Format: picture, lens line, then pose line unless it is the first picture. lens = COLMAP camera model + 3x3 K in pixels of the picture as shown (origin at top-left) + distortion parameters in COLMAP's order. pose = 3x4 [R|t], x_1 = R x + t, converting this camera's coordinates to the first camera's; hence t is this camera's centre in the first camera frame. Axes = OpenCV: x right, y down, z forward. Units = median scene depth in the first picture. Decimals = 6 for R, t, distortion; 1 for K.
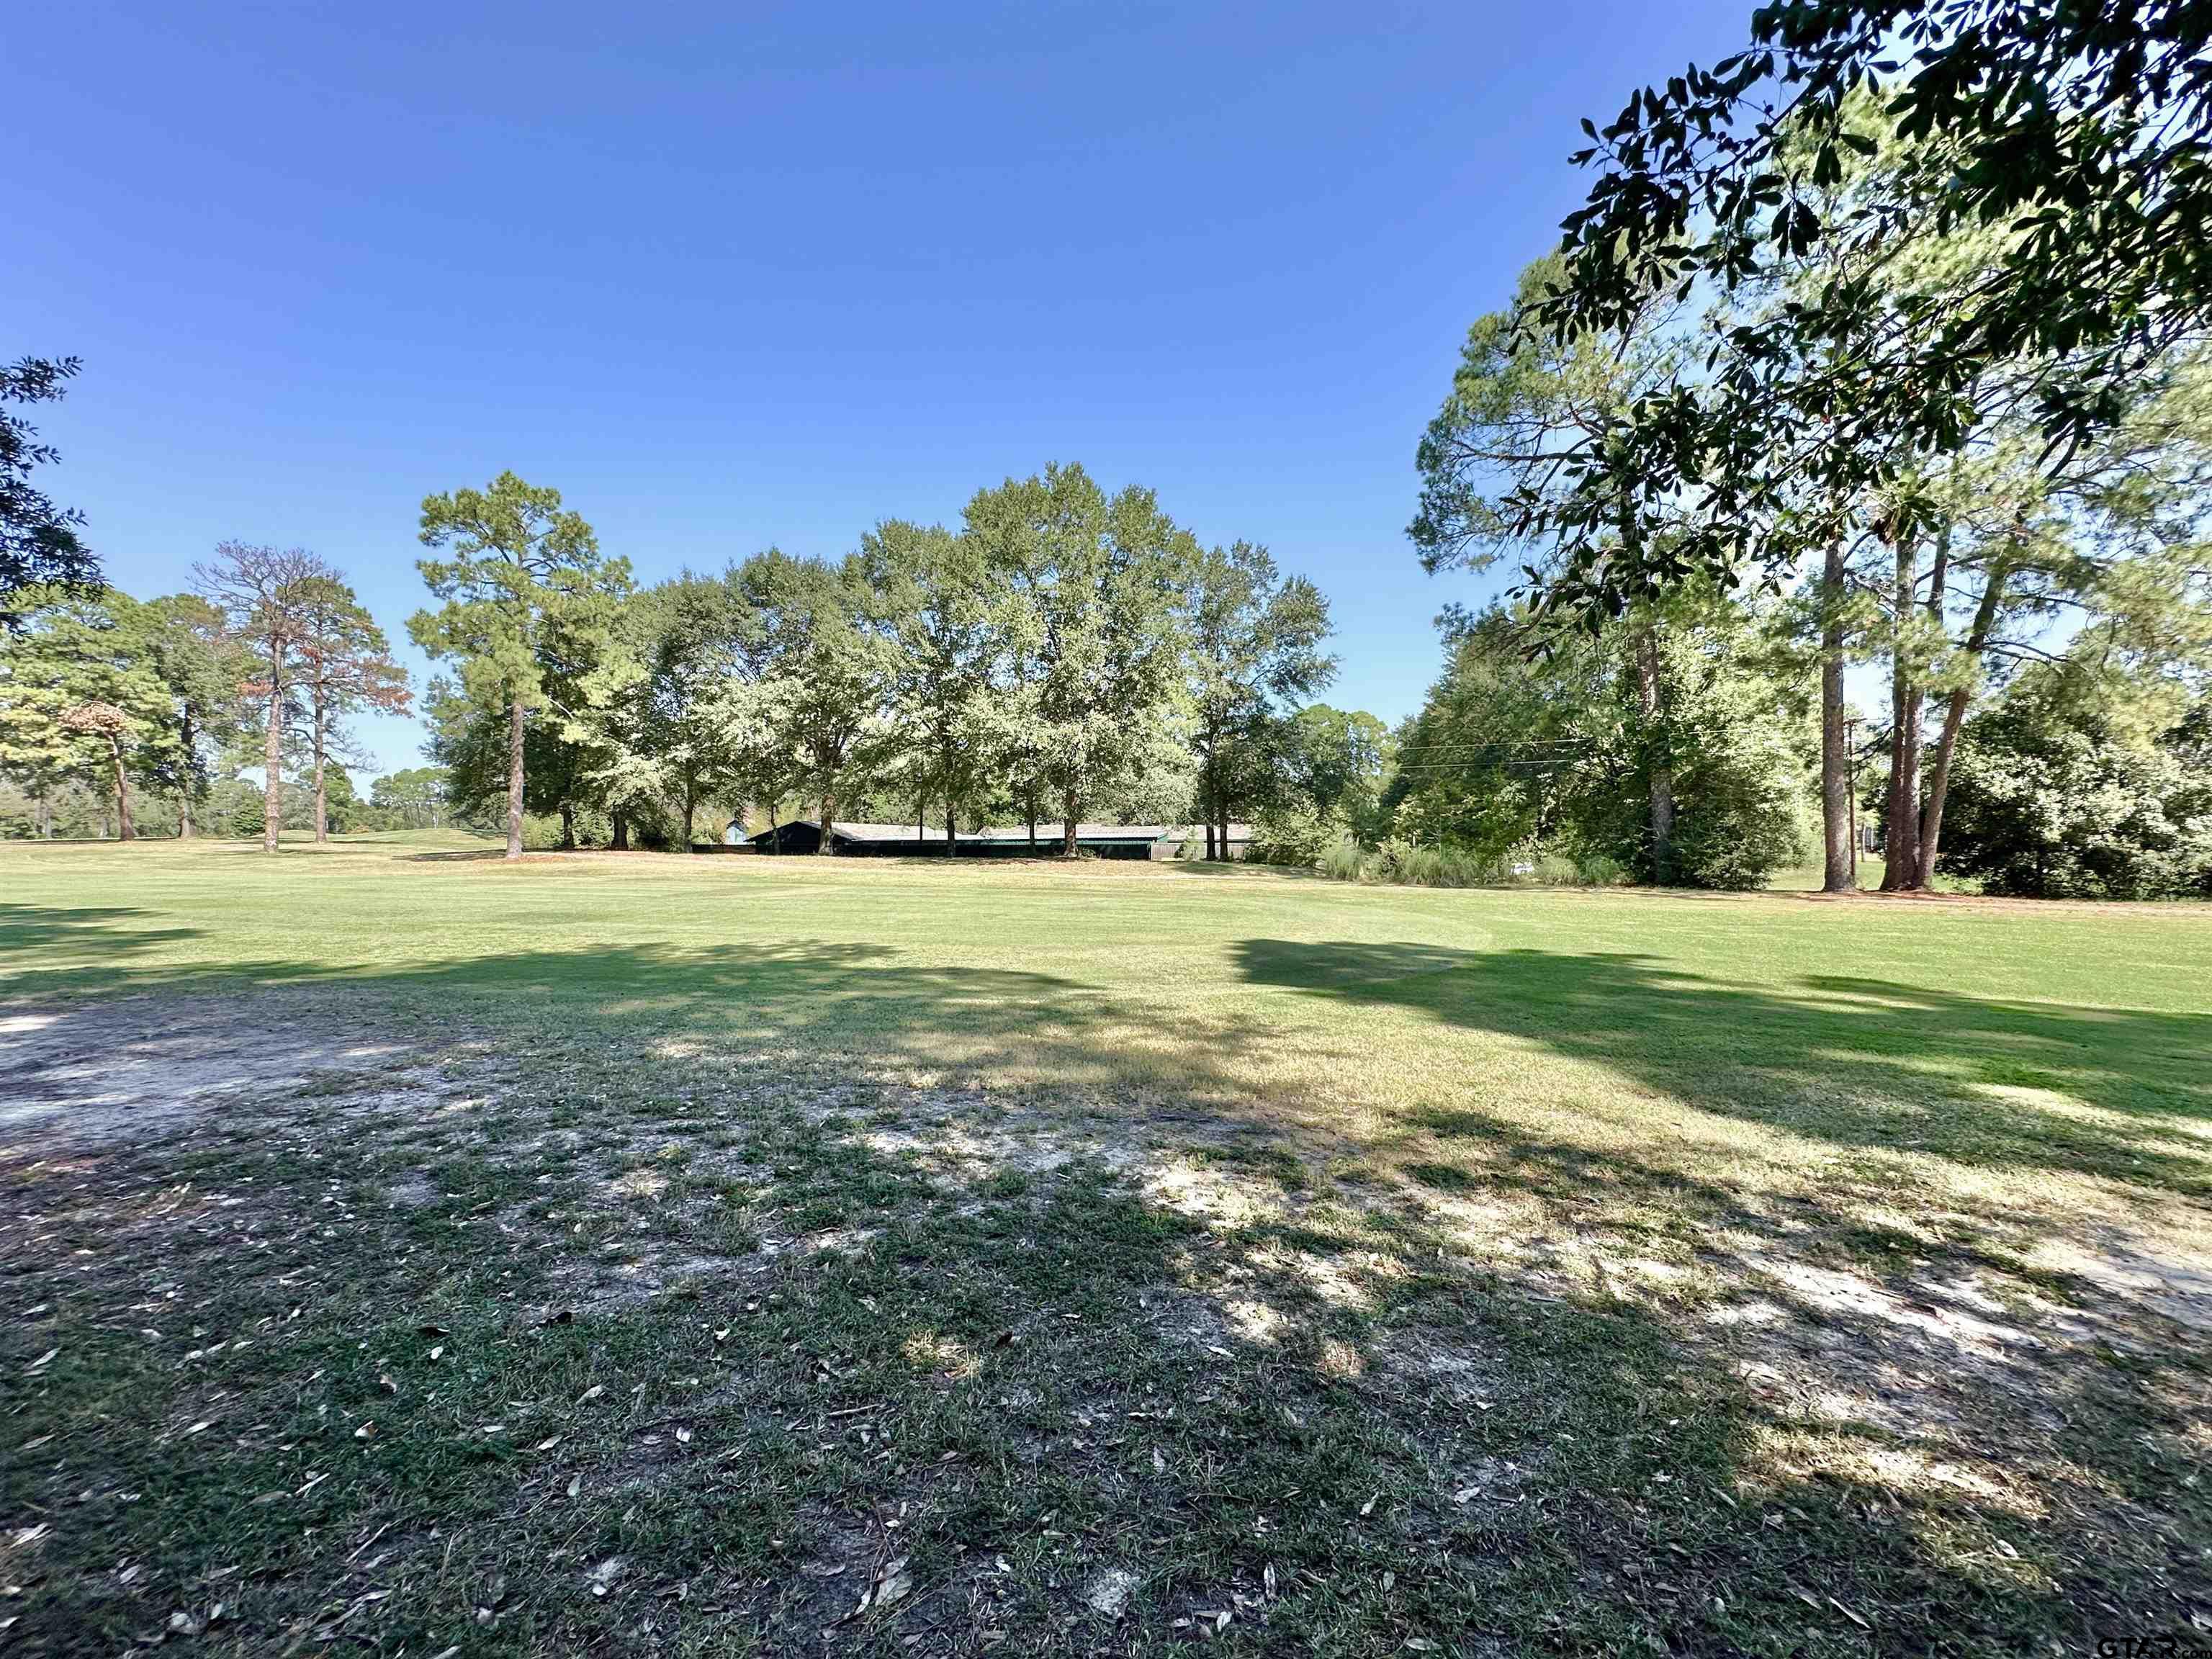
lens RADIAL K [[883.6, 0, 1107.3], [0, 883.6, 832.1], [0, 0, 1]] dist [-0.001694, 0.000414]
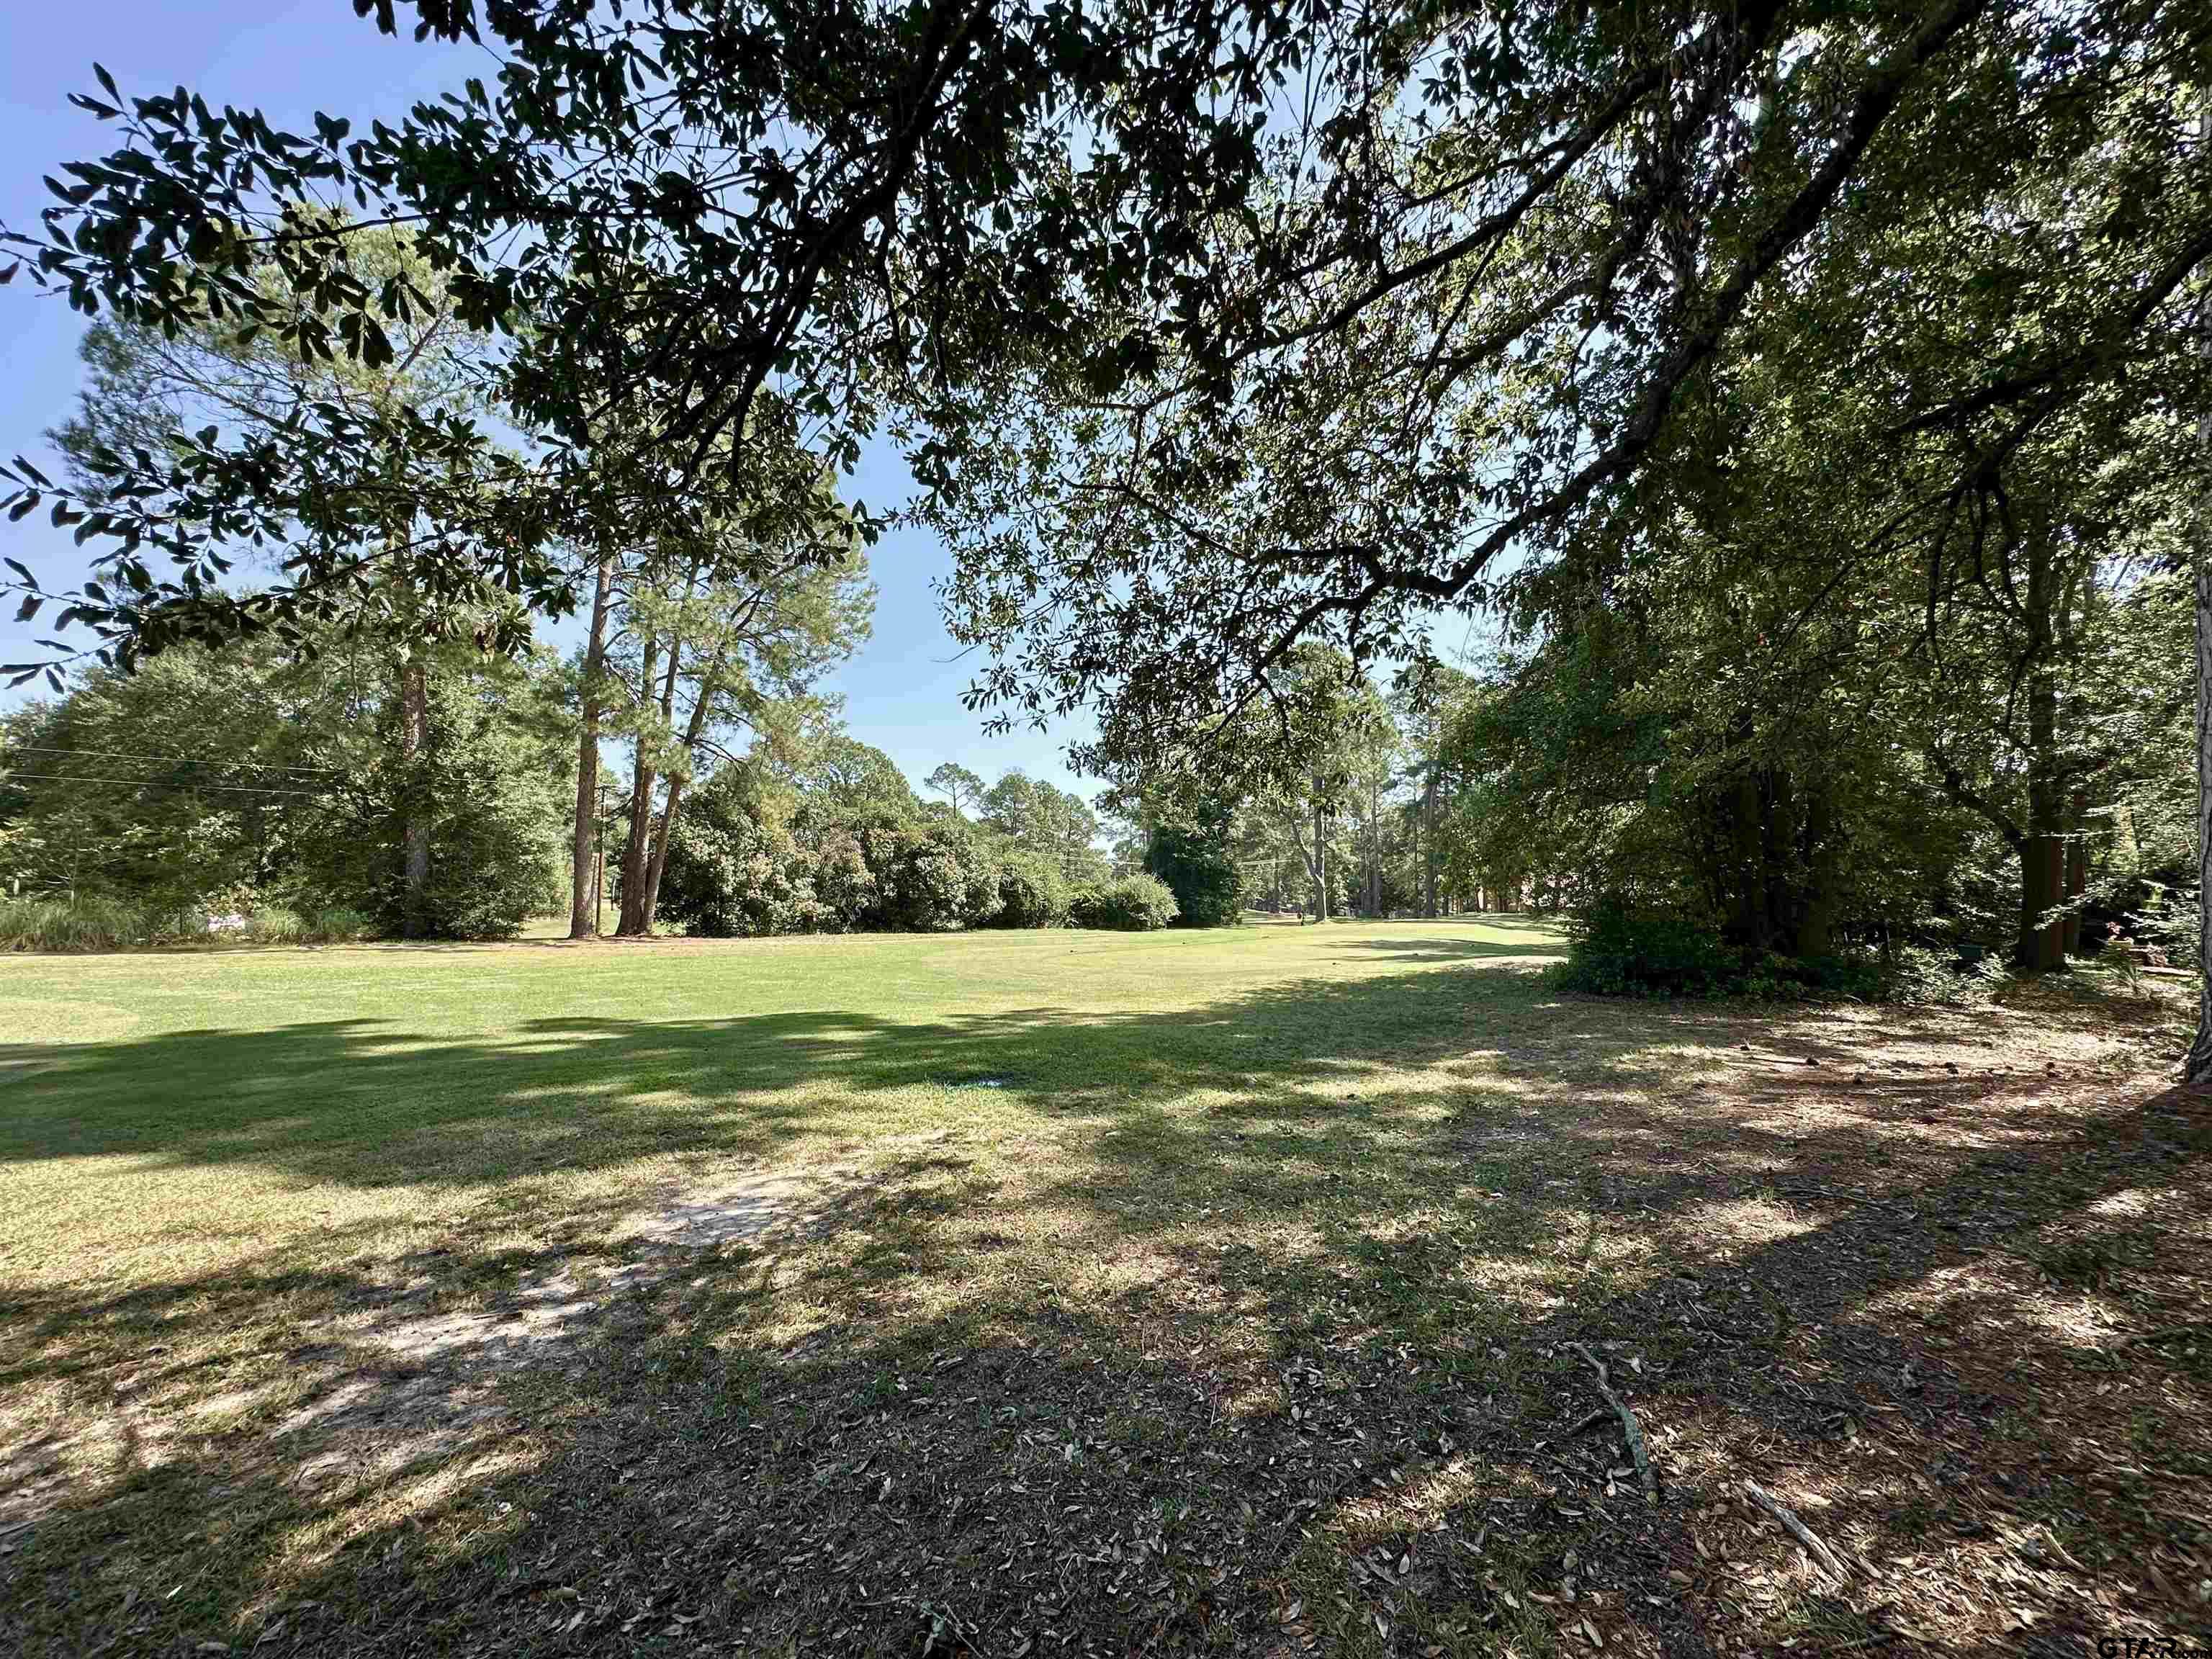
lens RADIAL K [[883.6, 0, 1107.3], [0, 883.6, 832.1], [0, 0, 1]] dist [-0.001694, 0.000414]
pose [[0.348247, 0.072518, 0.934594, 0.005651], [-0.020677, 0.997355, -0.069683, -0.001409], [-0.937175, 0.004942, 0.348825, -0.008240]]
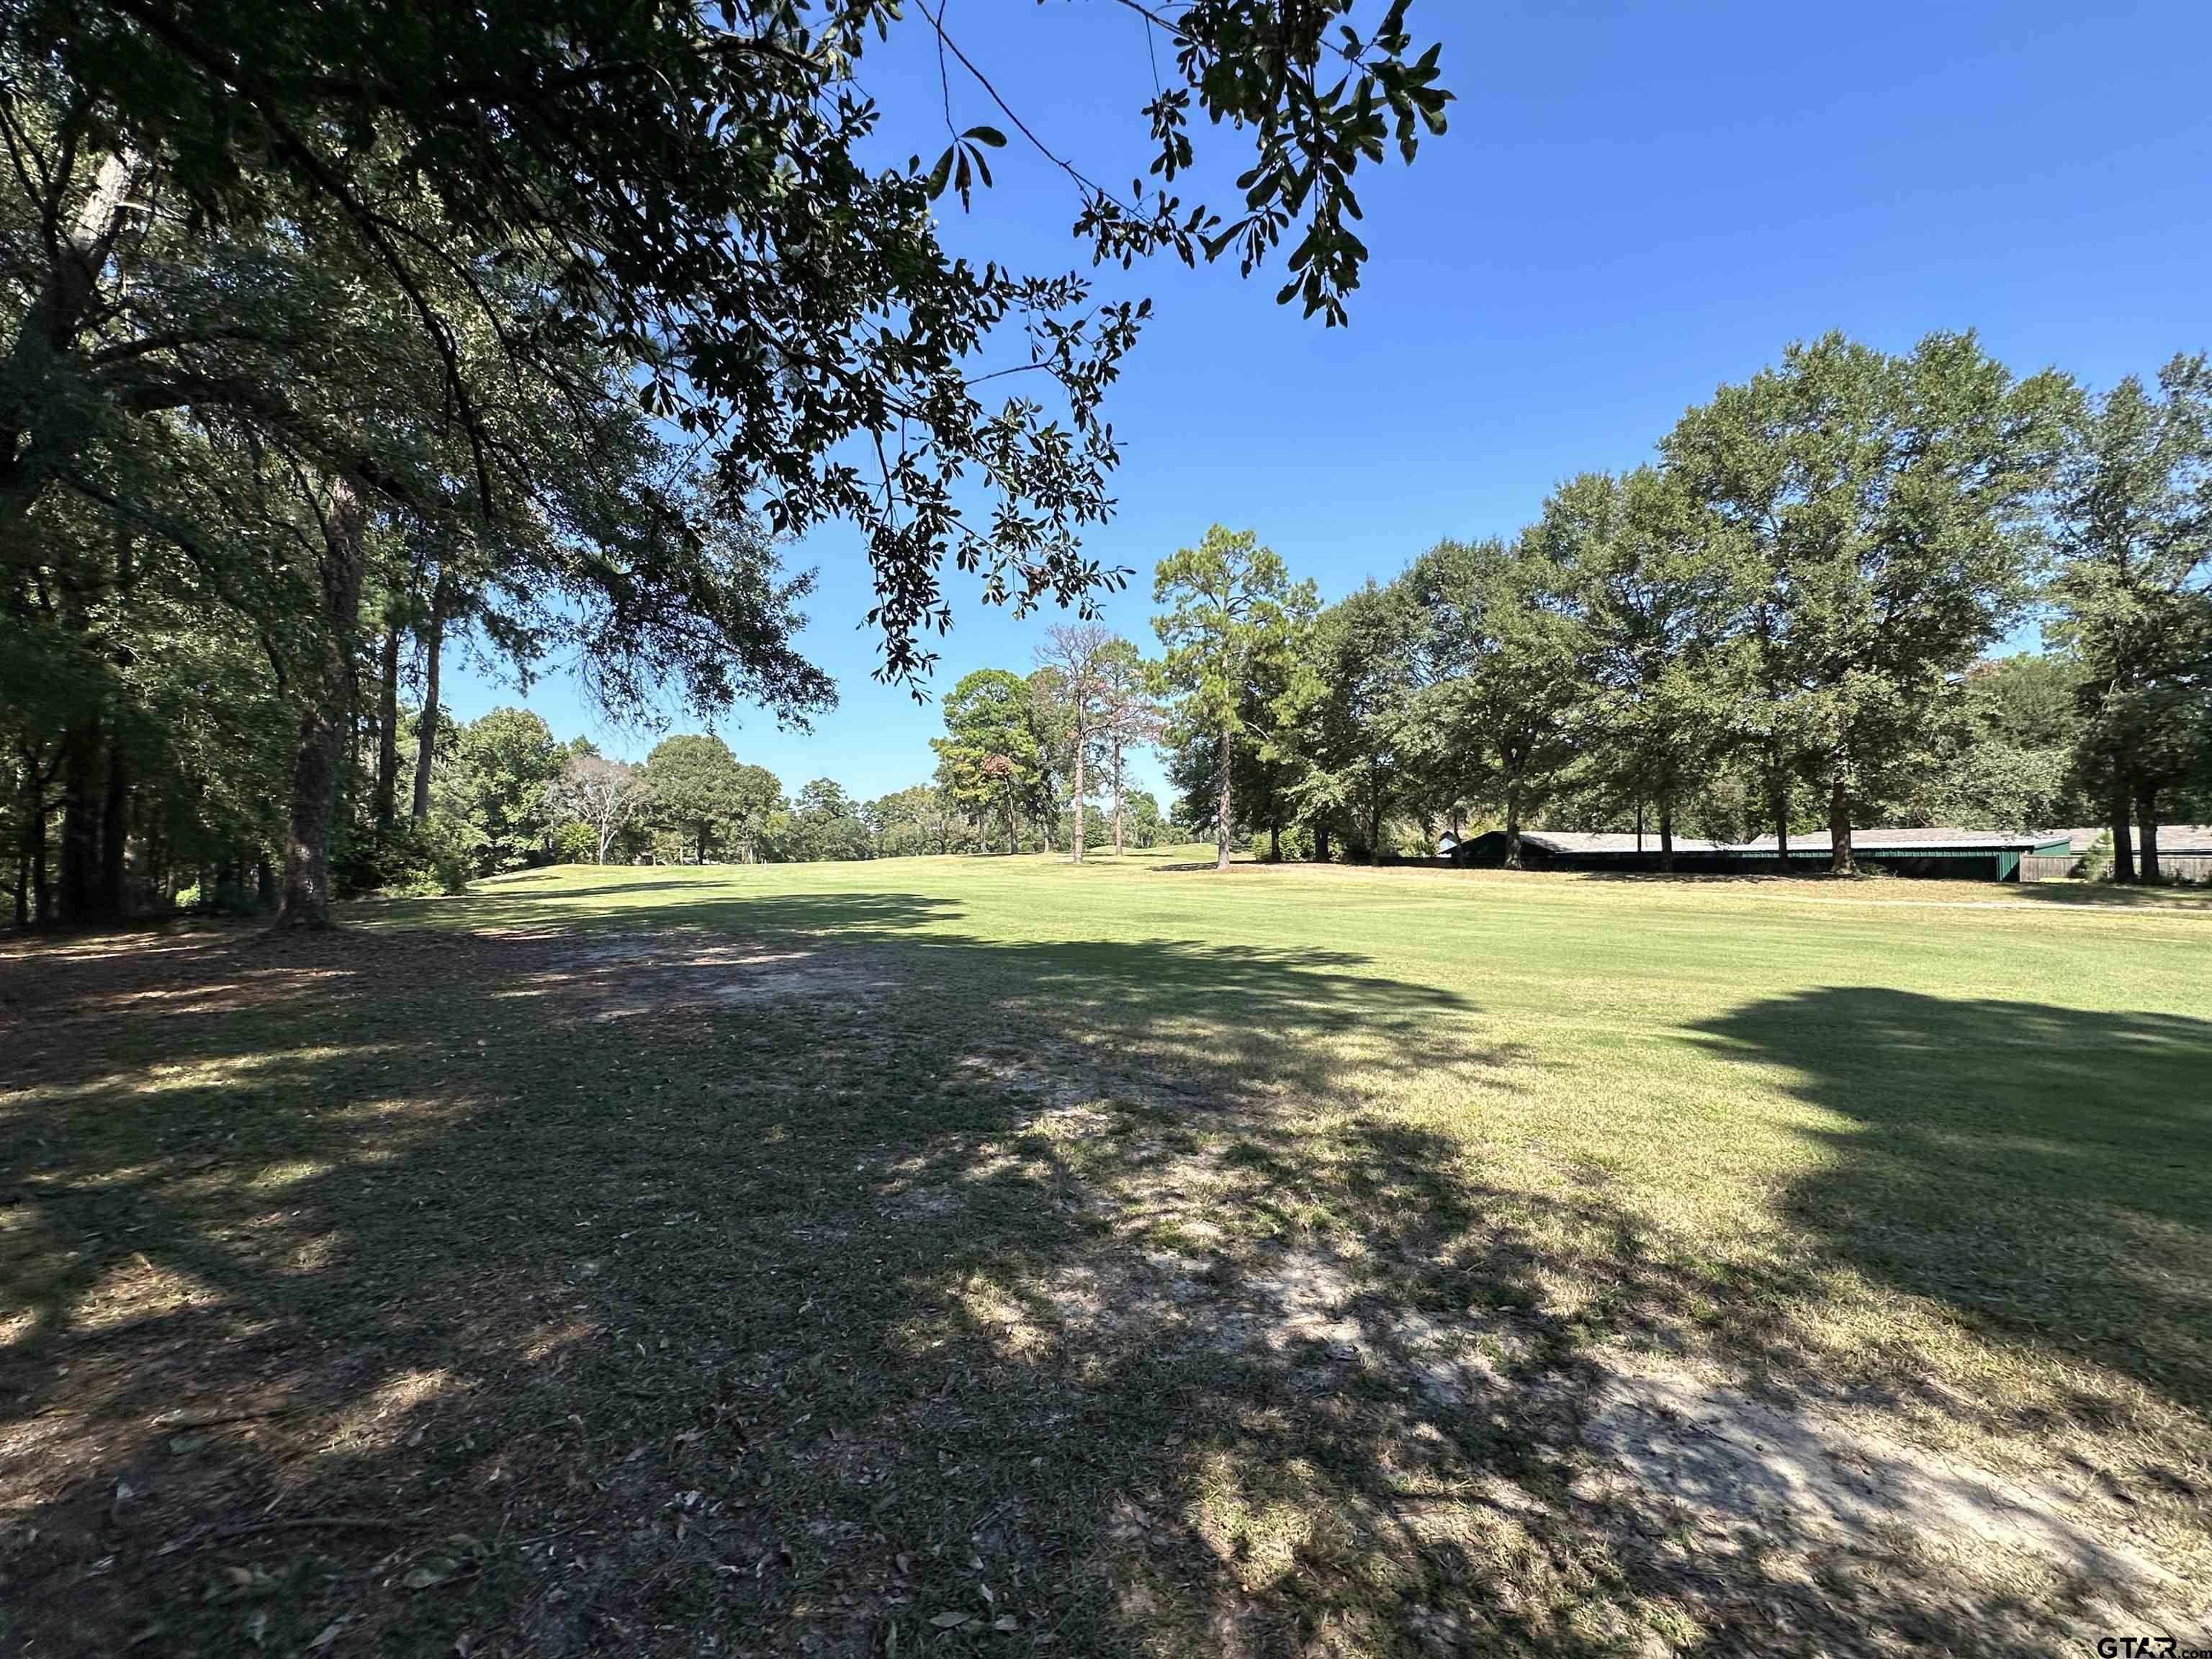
lens RADIAL K [[989.8, 0, 1109.4], [0, 989.8, 834.3], [0, 0, 1]] dist [-0.000124, -0.000331]
pose [[0.719621, -0.015577, -0.694192, 0.104072], [0.008531, 0.999871, -0.013594, 0.001628], [0.694315, 0.003860, 0.719661, 0.002746]]
